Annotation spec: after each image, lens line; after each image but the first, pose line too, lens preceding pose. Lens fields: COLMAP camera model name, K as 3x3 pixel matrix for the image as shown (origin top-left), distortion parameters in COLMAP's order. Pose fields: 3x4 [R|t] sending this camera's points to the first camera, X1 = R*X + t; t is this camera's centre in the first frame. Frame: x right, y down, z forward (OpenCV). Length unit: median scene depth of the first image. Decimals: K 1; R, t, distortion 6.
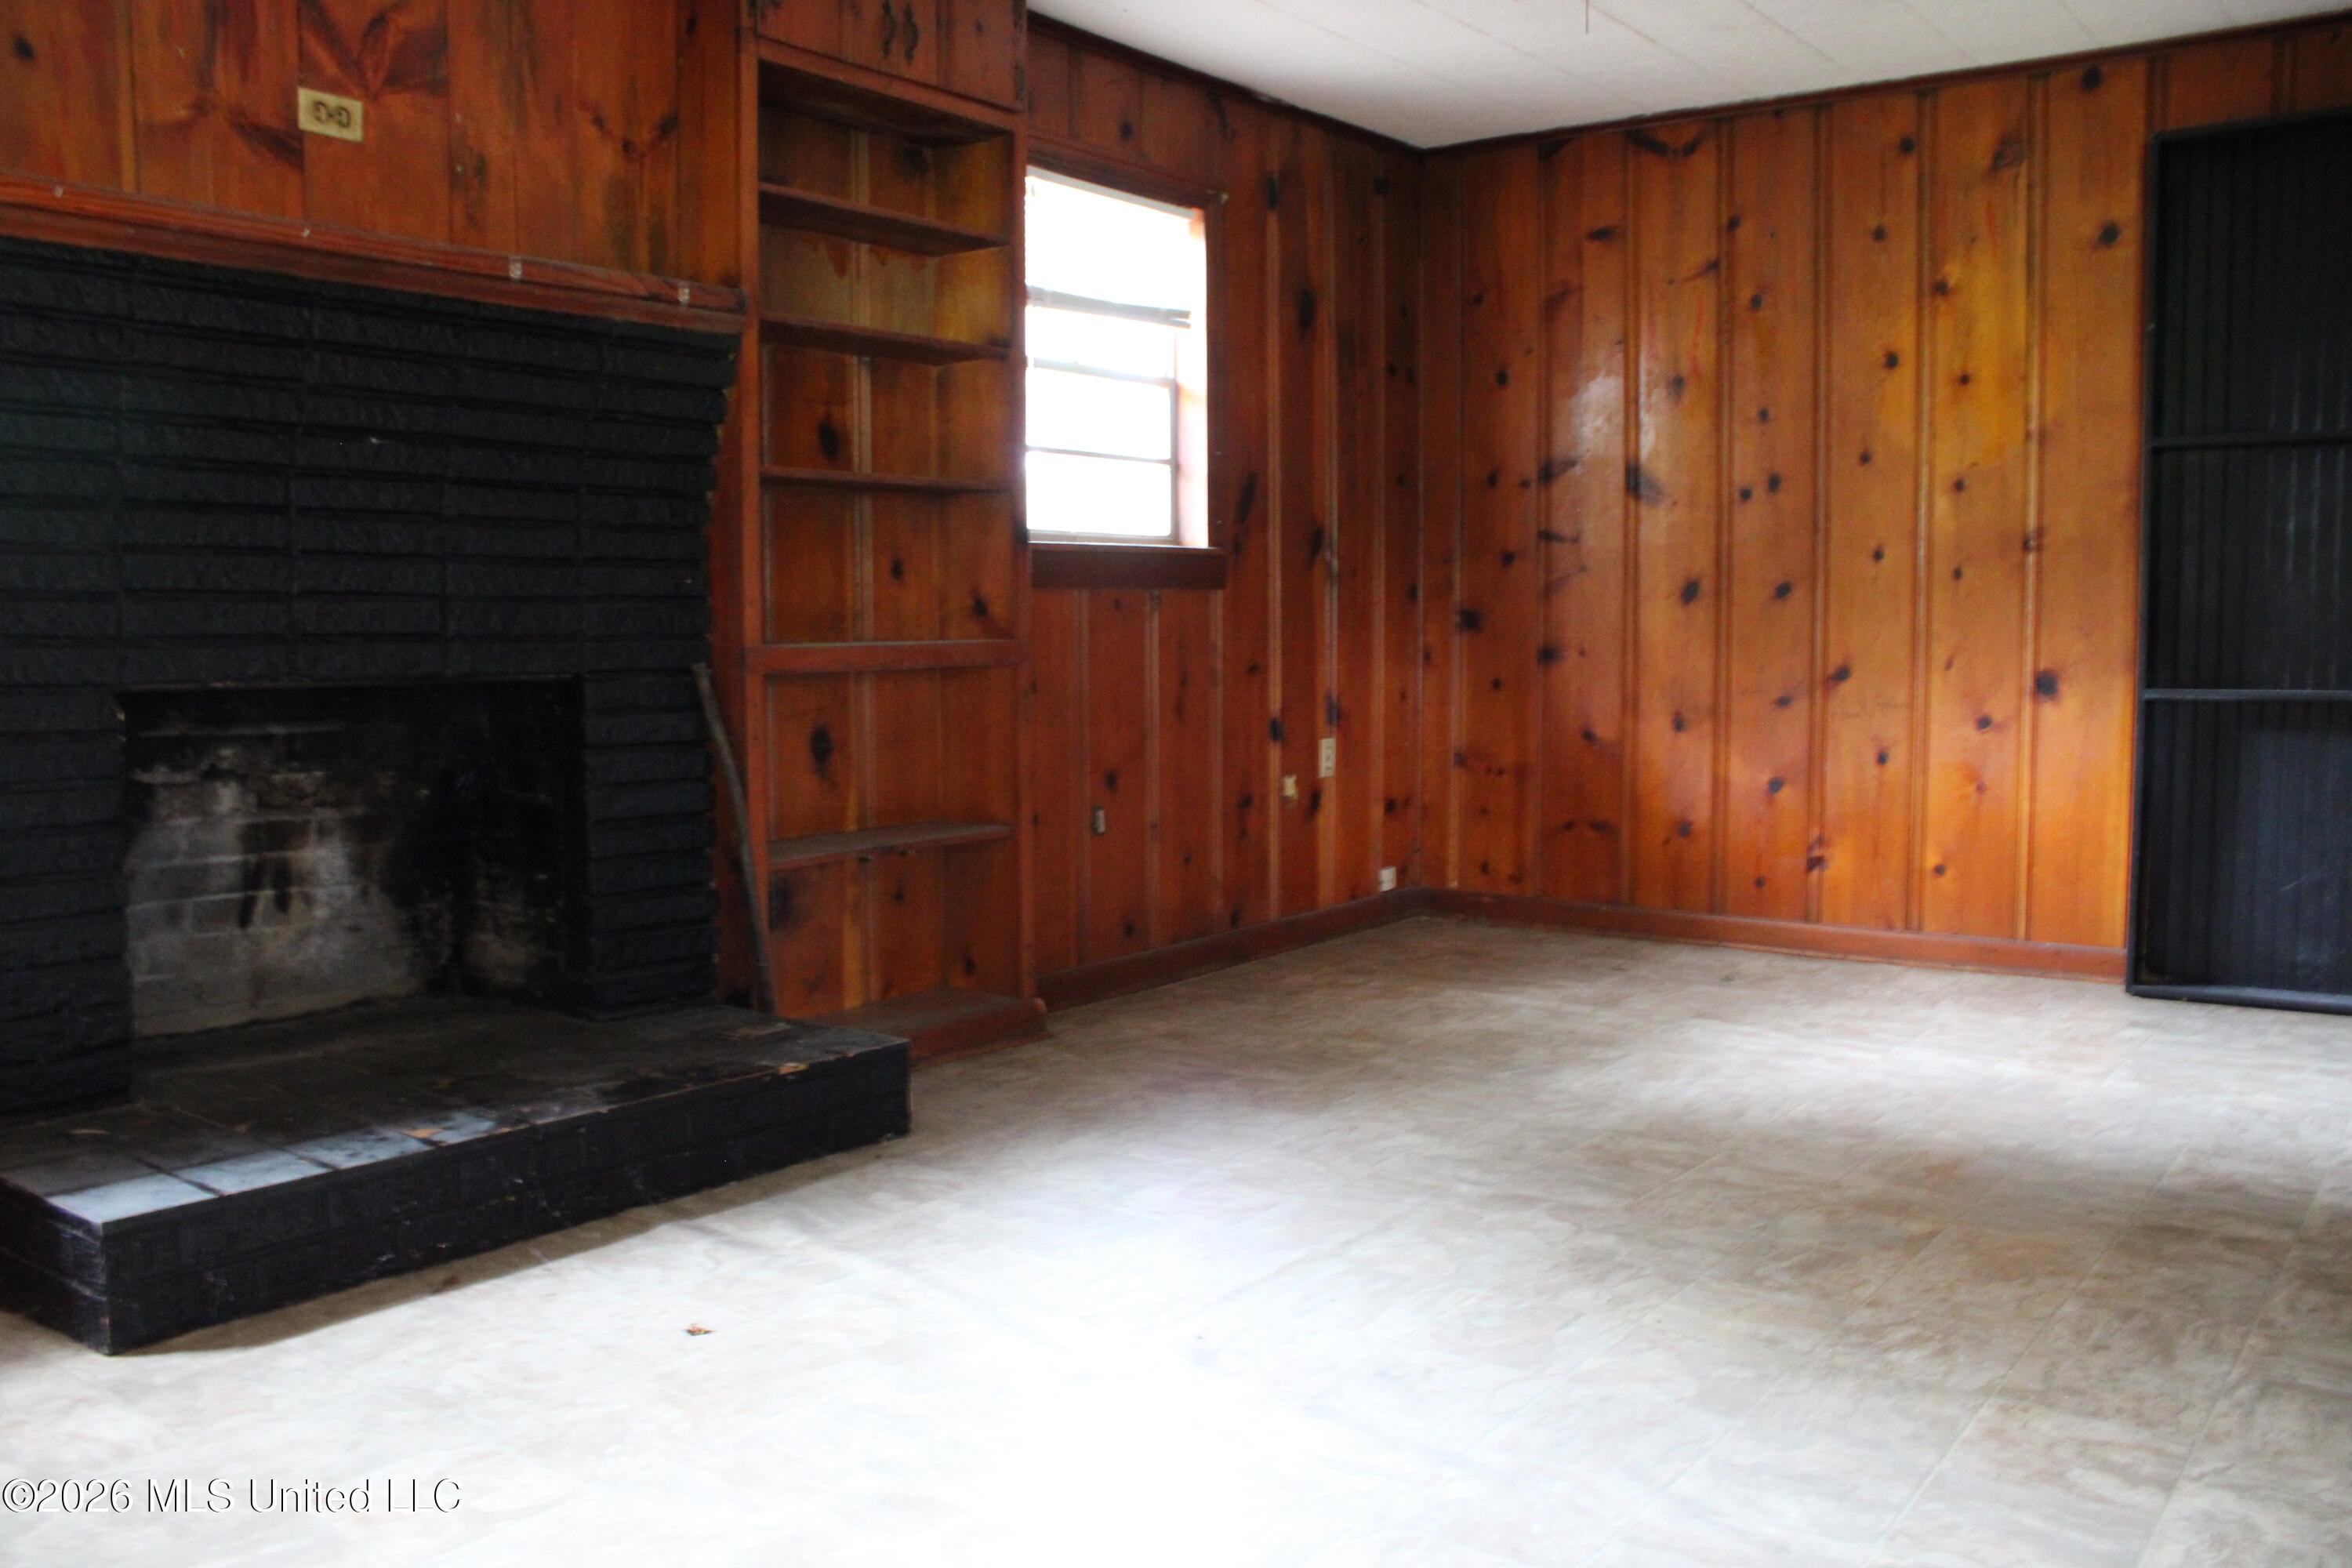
lens RADIAL K [[1929.9, 0, 1169.0], [0, 1929.9, 786.0], [0, 0, 1]] dist [-0.171661, 0.153510]
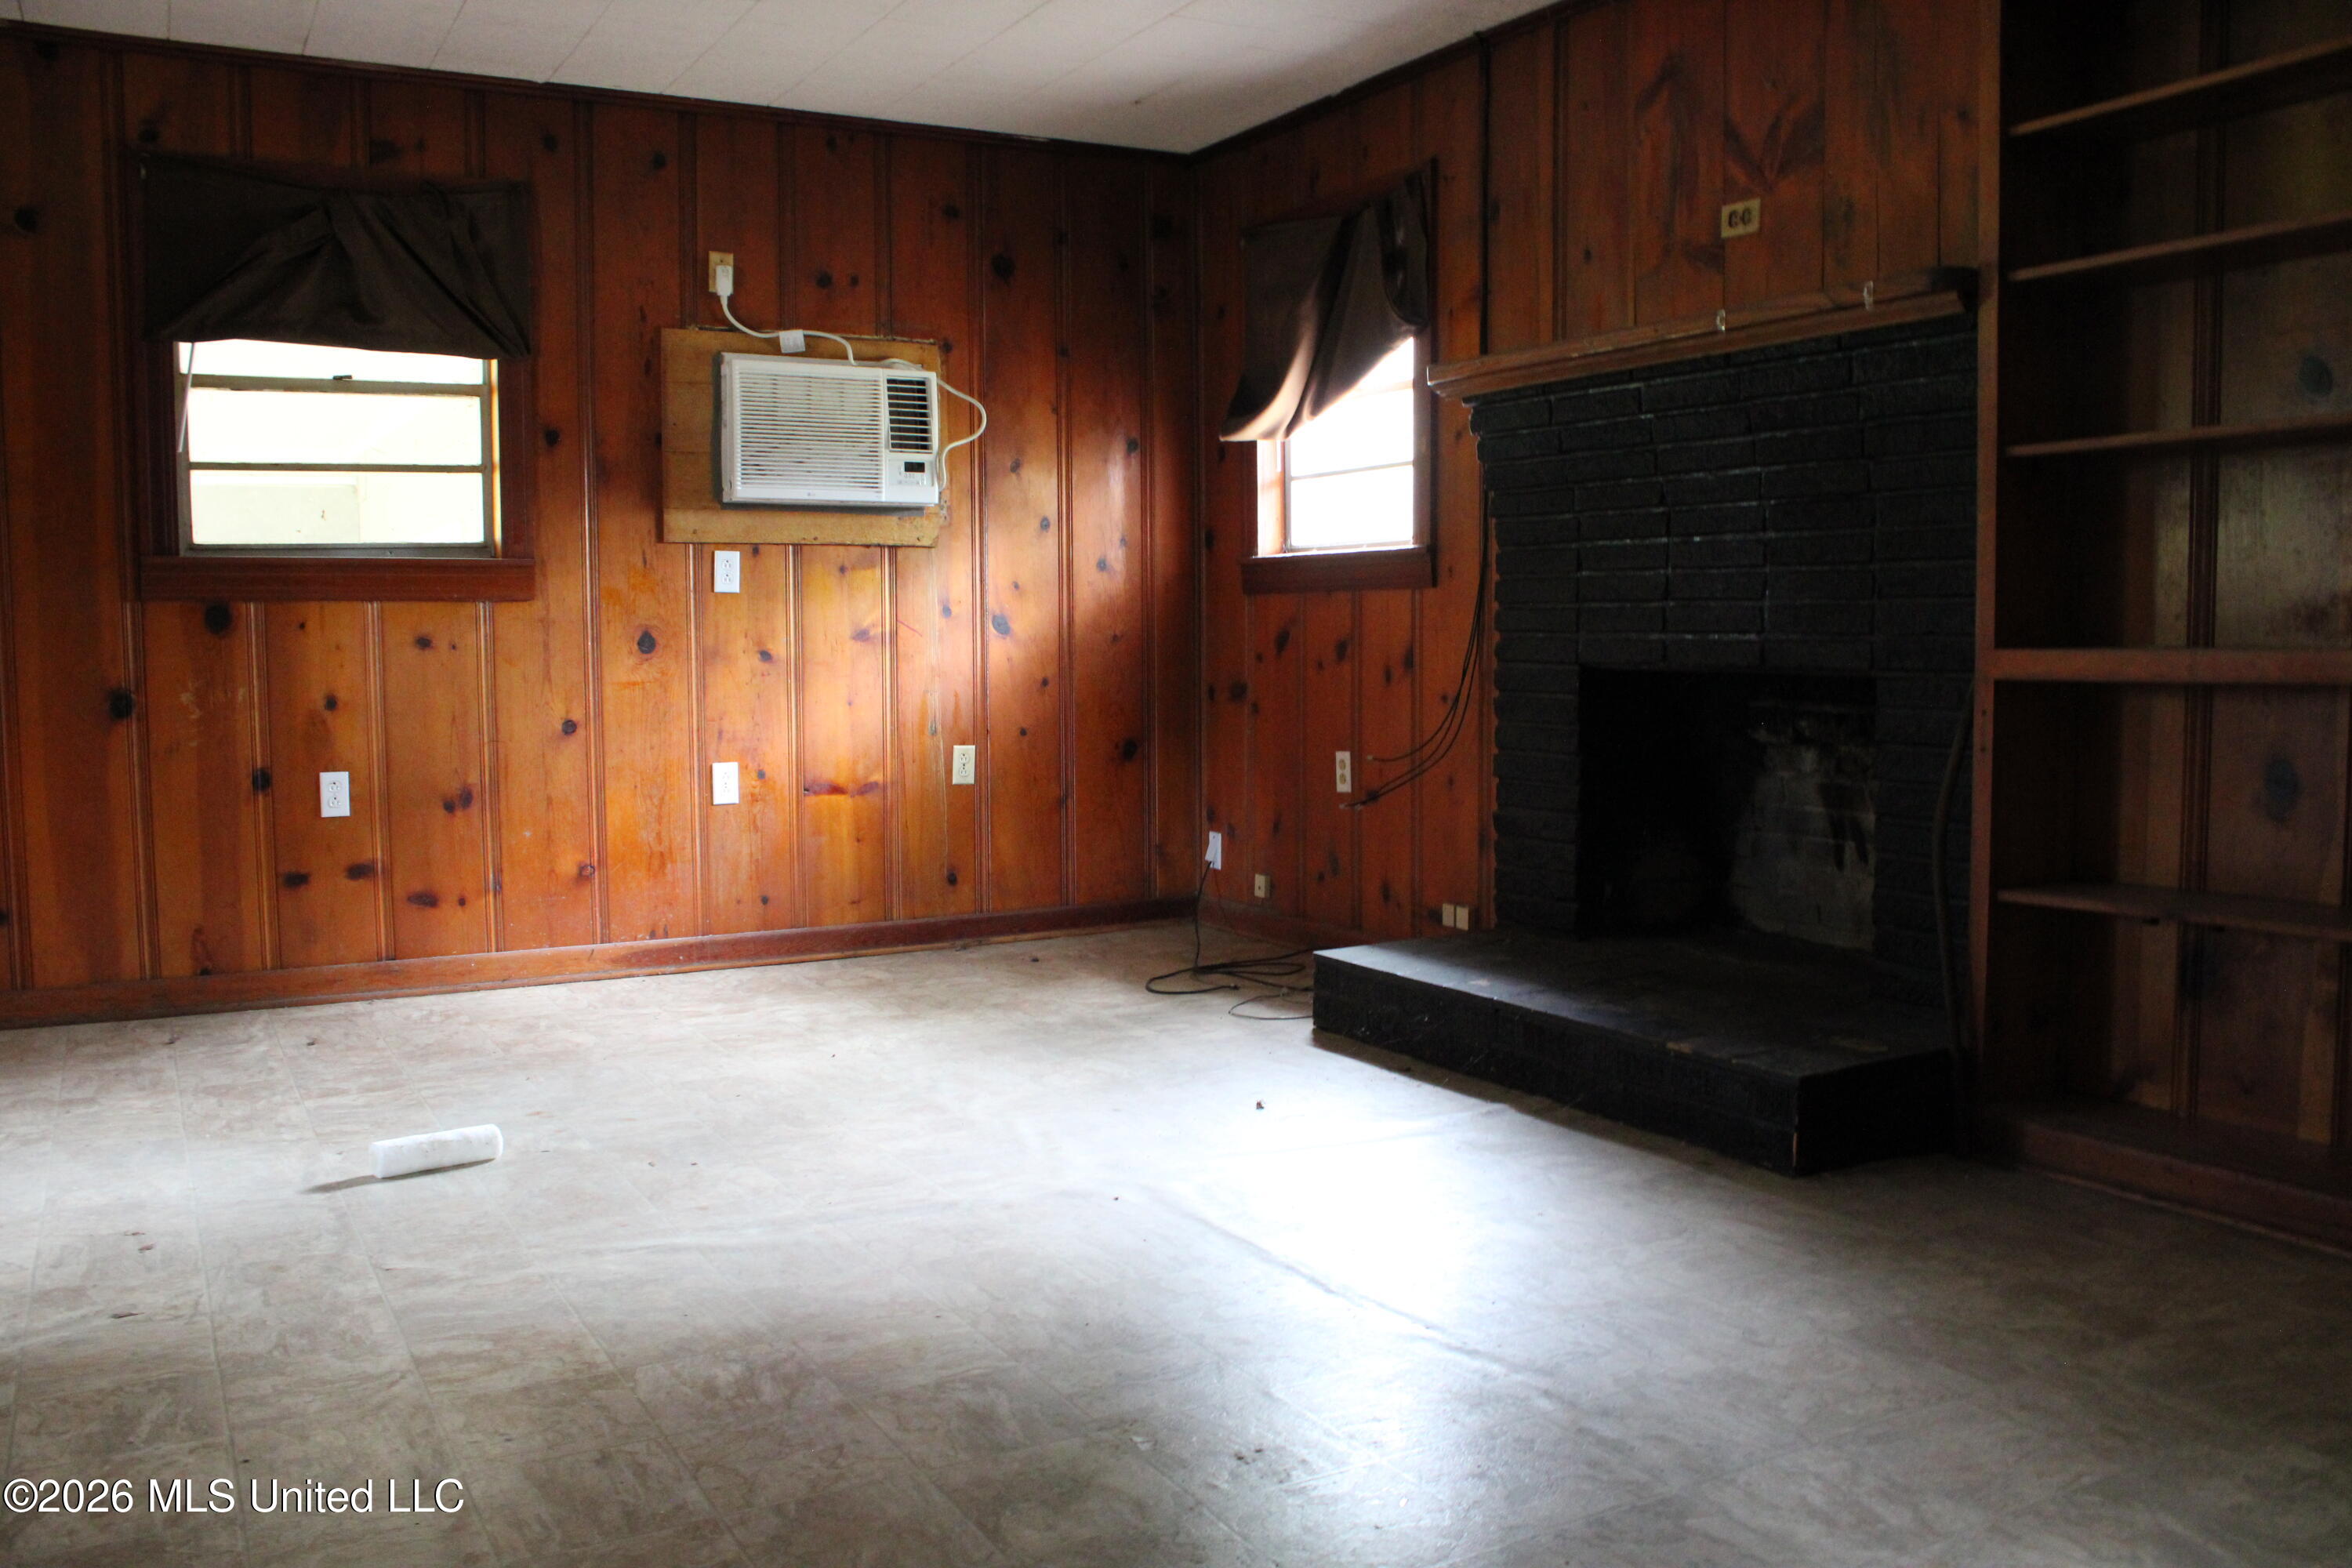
lens RADIAL K [[1929.9, 0, 1169.0], [0, 1929.9, 786.0], [0, 0, 1]] dist [-0.171661, 0.153510]
pose [[-0.396439, 0.078532, -0.914696, 1.088700], [-0.066988, 0.991204, 0.114134, -0.121336], [0.915614, 0.106521, -0.387691, 1.431472]]
